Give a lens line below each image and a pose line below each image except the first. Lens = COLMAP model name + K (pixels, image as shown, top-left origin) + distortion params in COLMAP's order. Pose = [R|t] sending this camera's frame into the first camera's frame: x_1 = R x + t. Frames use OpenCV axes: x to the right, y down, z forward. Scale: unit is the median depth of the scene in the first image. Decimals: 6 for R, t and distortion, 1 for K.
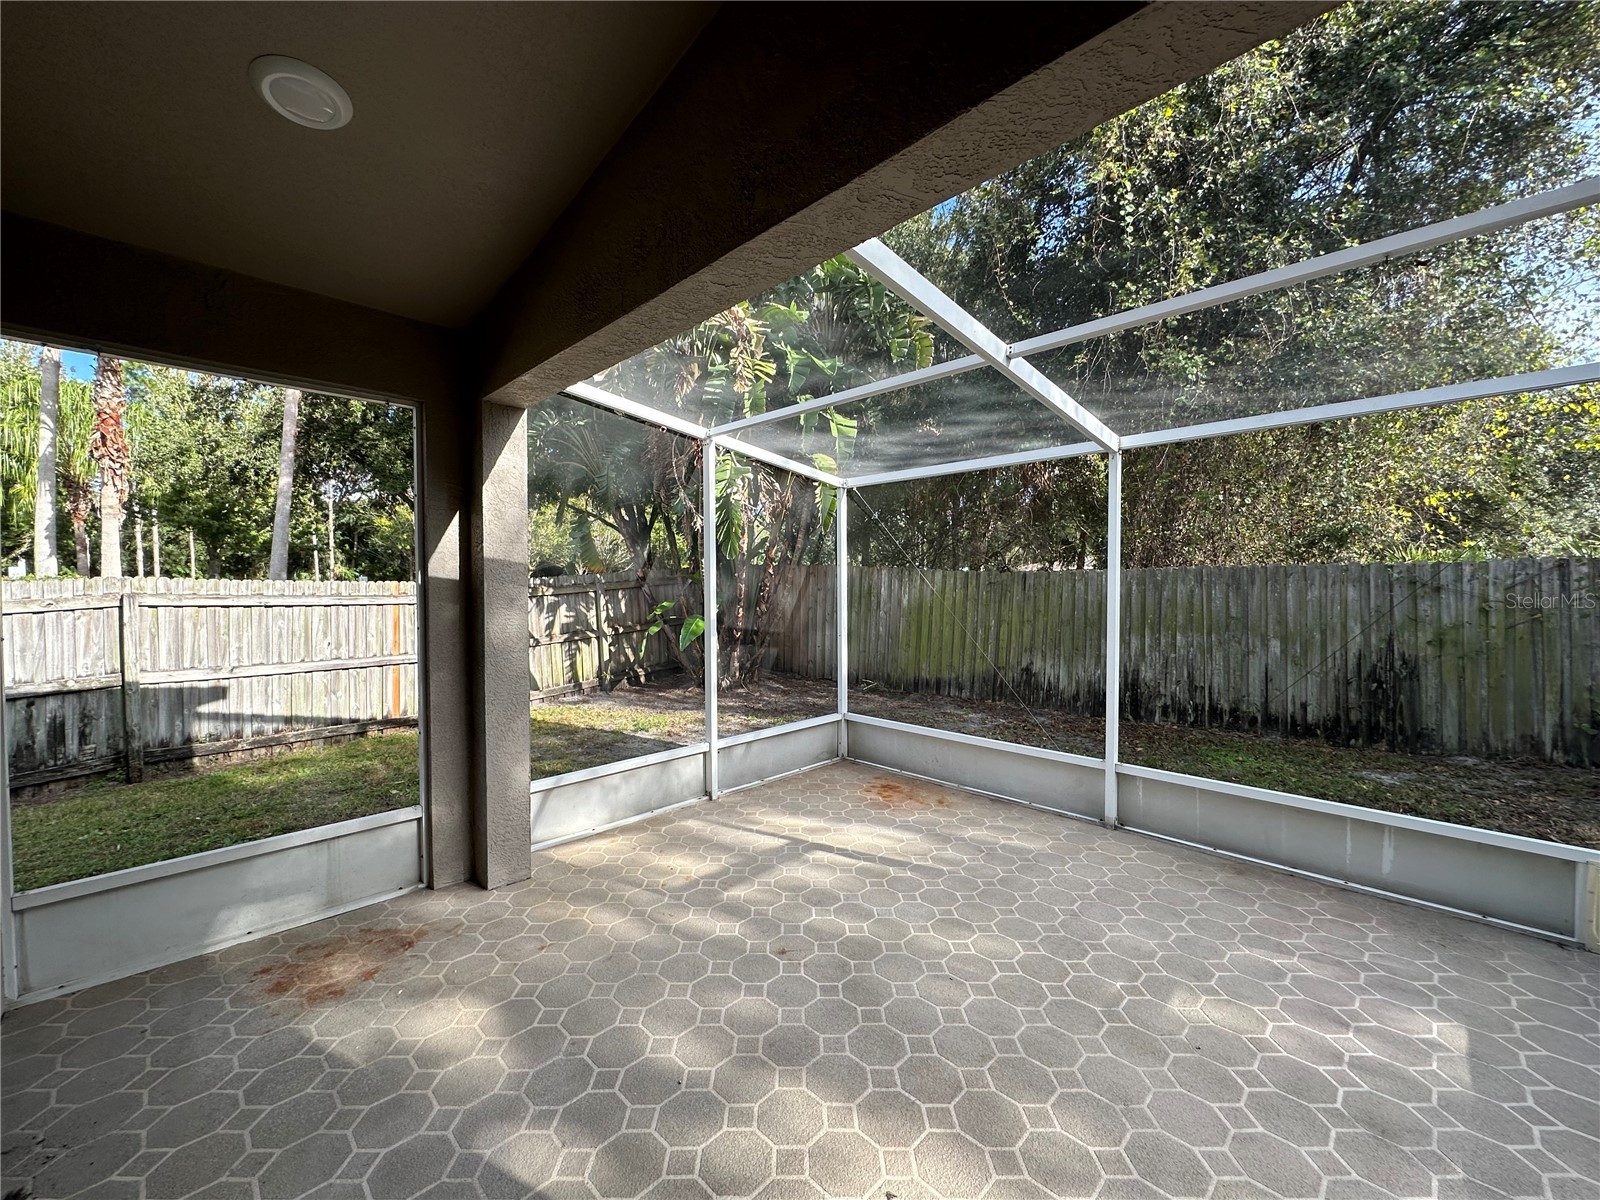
lens RADIAL K [[637.2, 0, 800.0], [0, 637.2, 600.0], [0, 0, 1]] dist [0.000103, 0.000891]
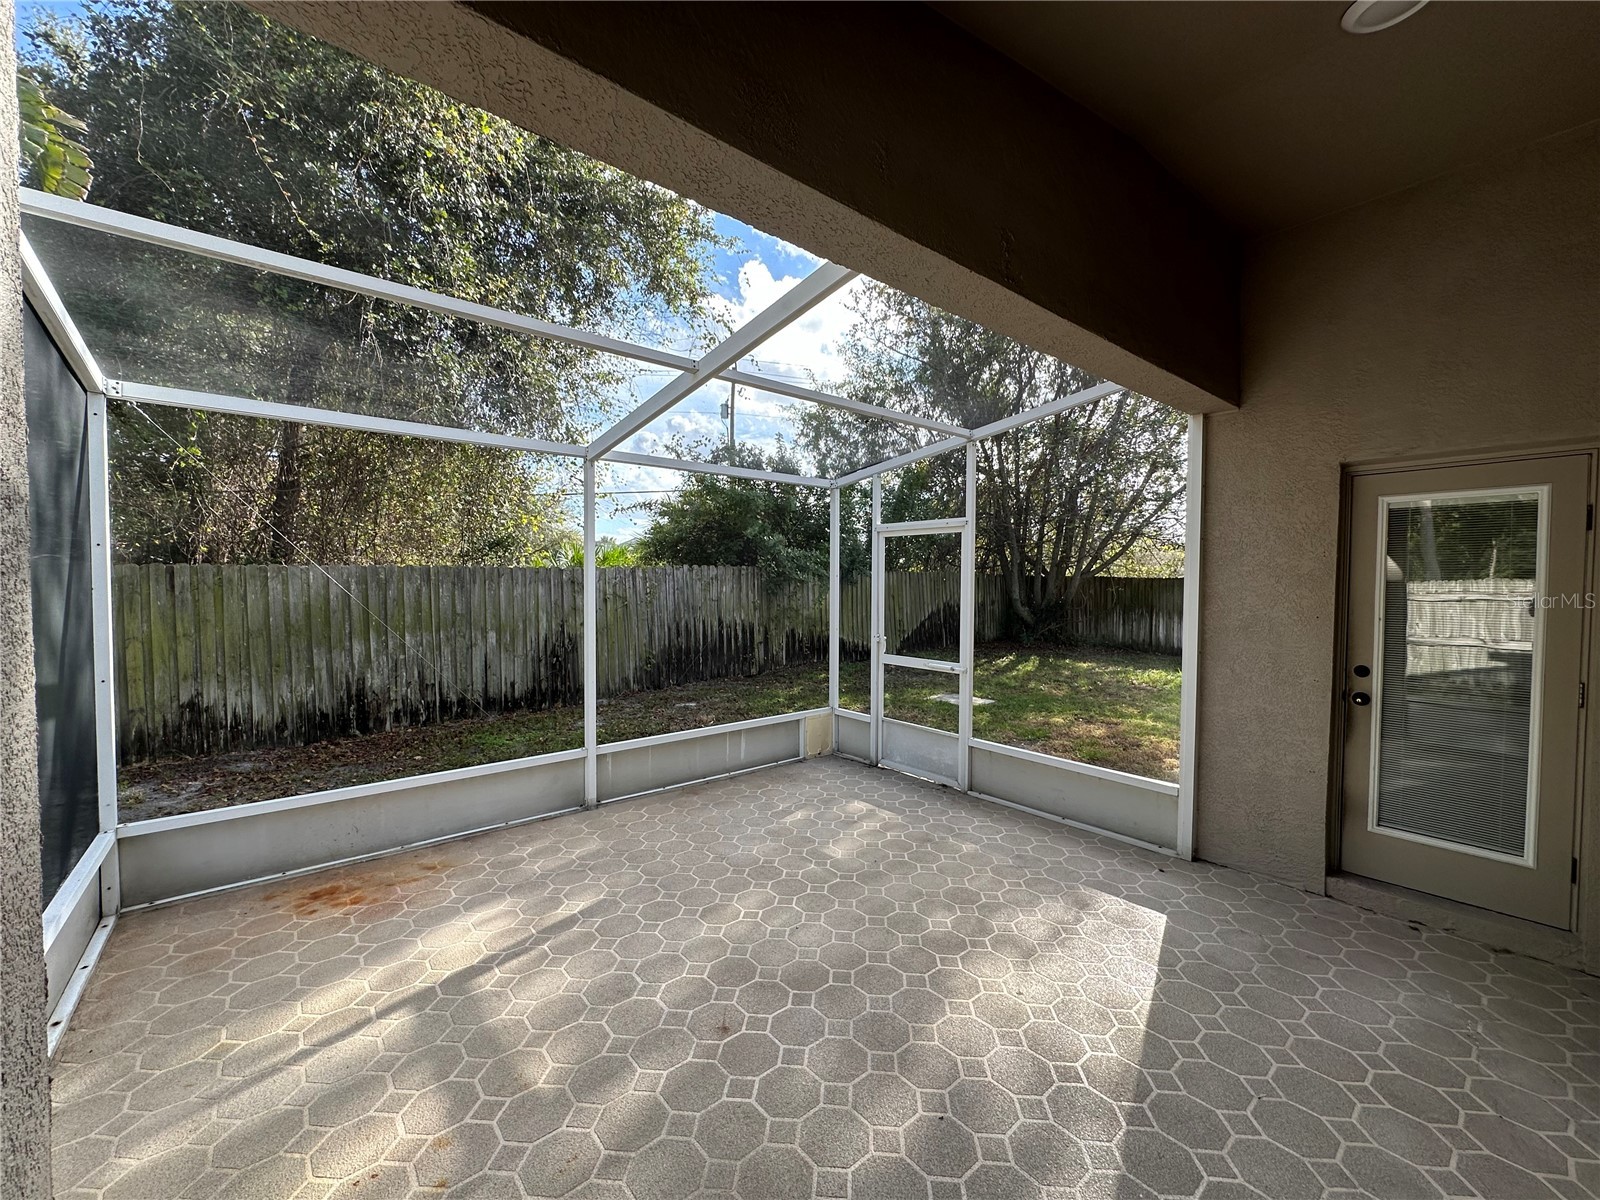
lens RADIAL K [[637.2, 0, 801.1], [0, 637.2, 601.5], [0, 0, 1]] dist [0.000103, 0.000891]
pose [[0.096532, -0.026459, 0.994978, -0.528341], [0.023186, 0.999435, 0.024328, -0.010607], [-0.995060, 0.020721, 0.097091, 0.520515]]
